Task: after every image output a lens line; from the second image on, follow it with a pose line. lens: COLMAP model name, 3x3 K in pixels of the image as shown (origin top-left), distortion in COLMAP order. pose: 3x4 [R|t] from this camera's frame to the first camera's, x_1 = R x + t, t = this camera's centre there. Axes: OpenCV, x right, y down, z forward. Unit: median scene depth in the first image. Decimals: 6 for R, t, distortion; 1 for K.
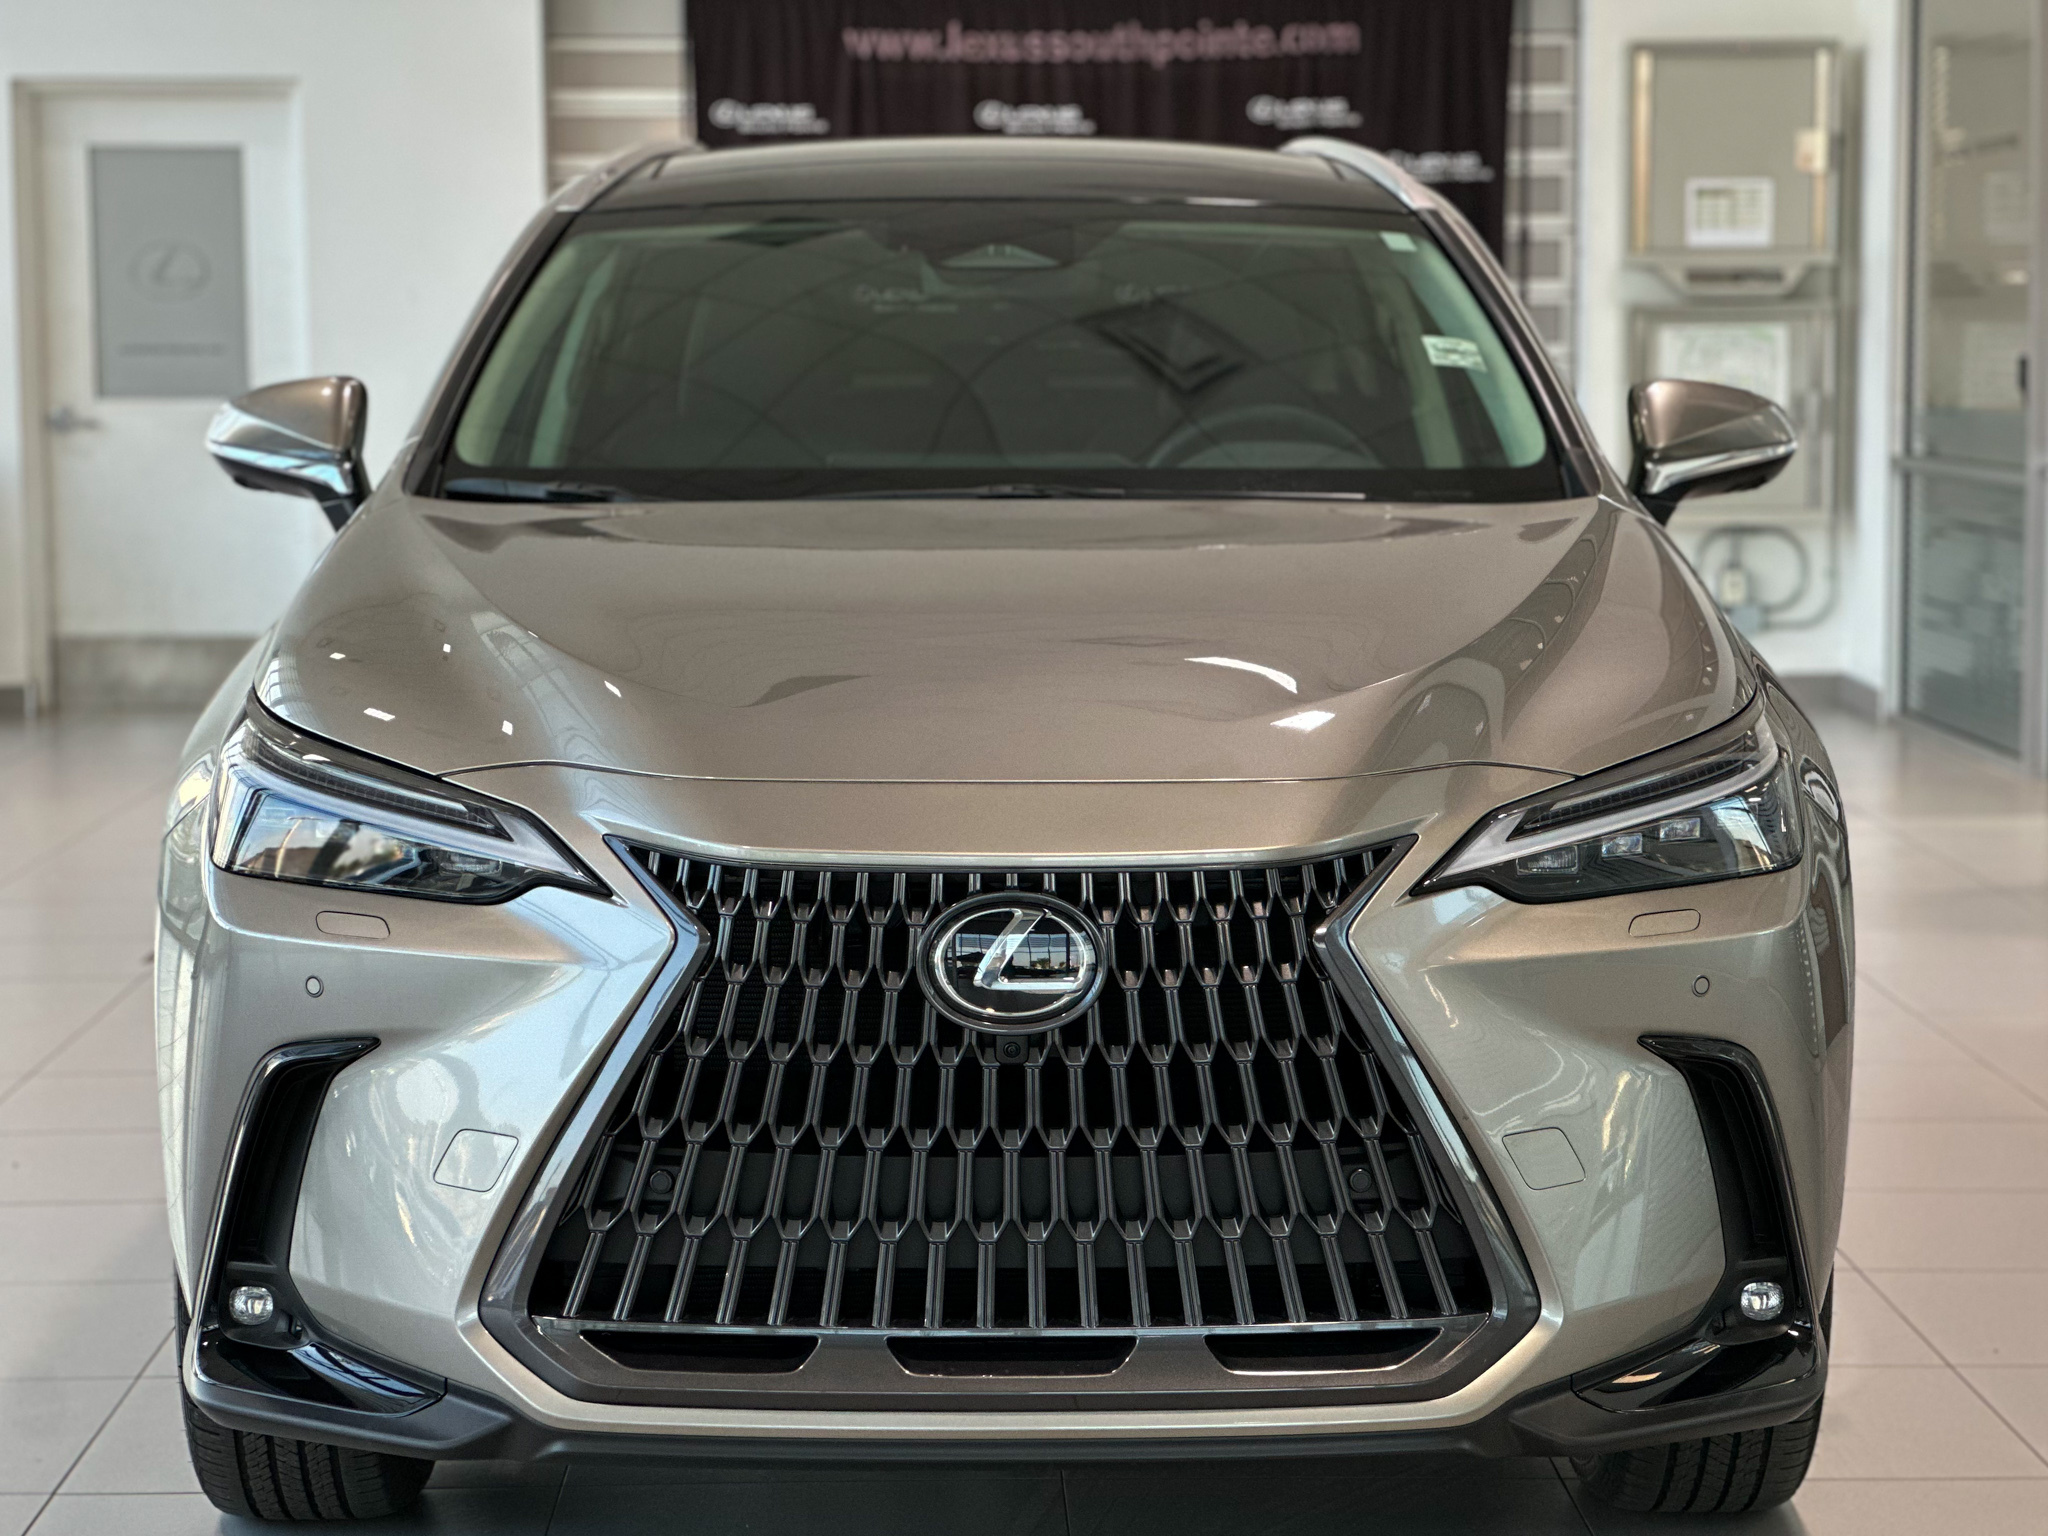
lens RADIAL K [[4750.0, 0, 1075.2], [0, 4750.0, 693.0], [0, 0, 1]] dist [-0.320137, 9.936045]
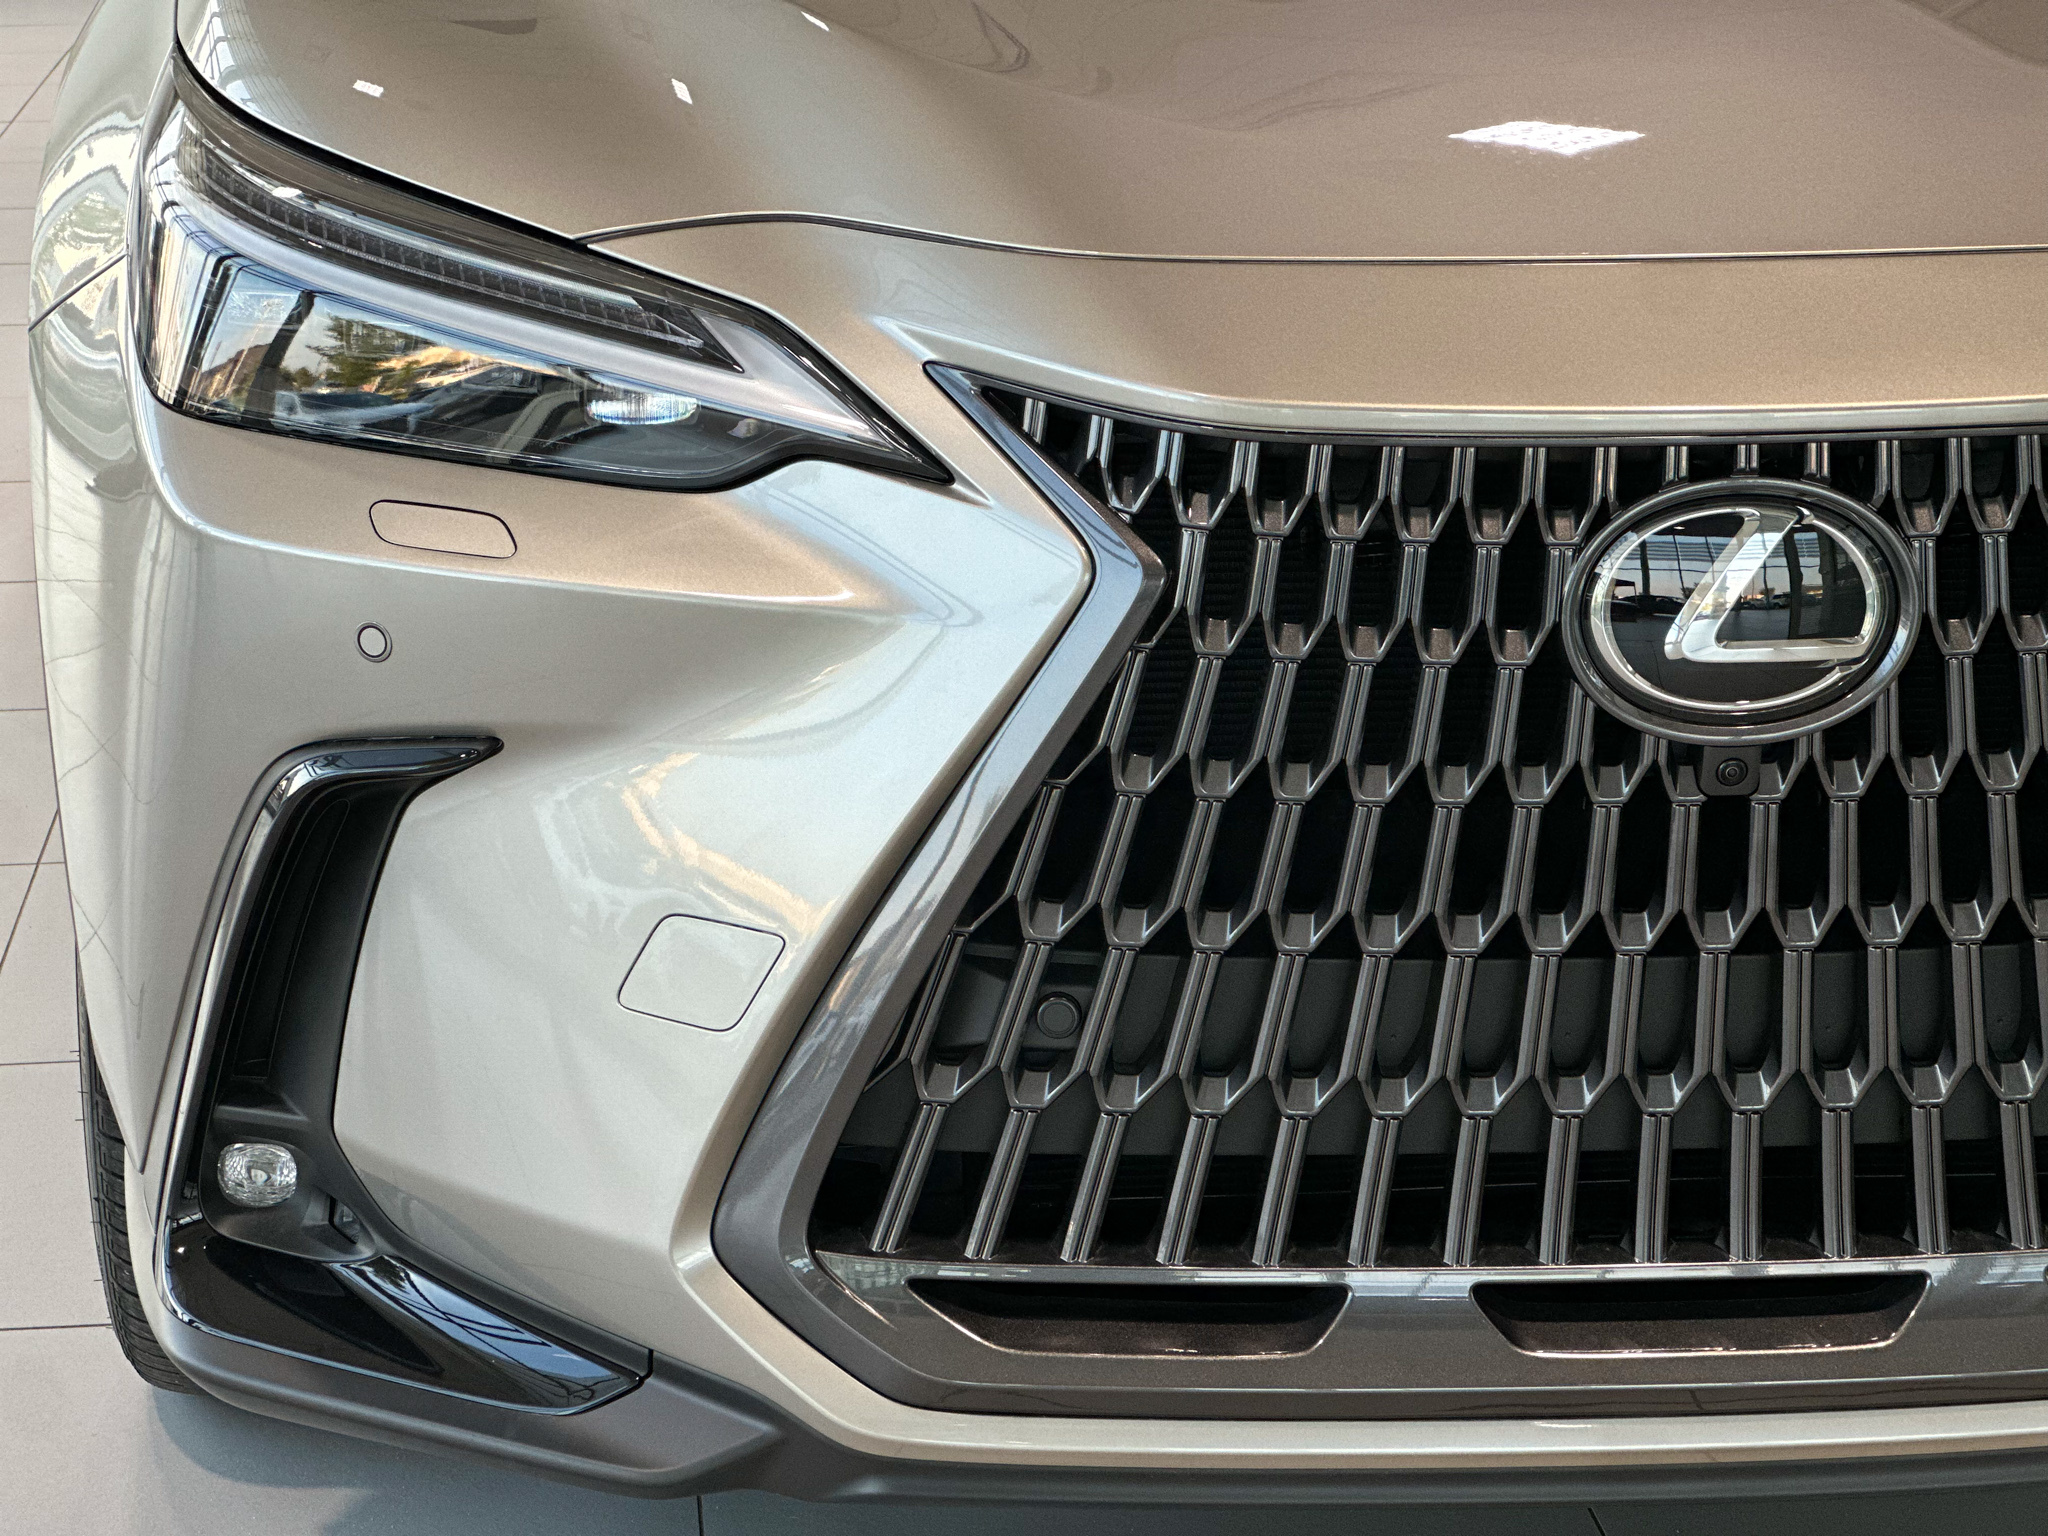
lens RADIAL K [[4675.8, 0, 1015.2], [0, 4675.8, 693.0], [0, 0, 1]] dist [0.063835, 4.523156]
pose [[0.997179, -0.017128, 0.073080, -0.130458], [0.004800, 0.986176, 0.165633, -0.020877], [-0.074907, -0.164815, 0.983476, 0.483160]]
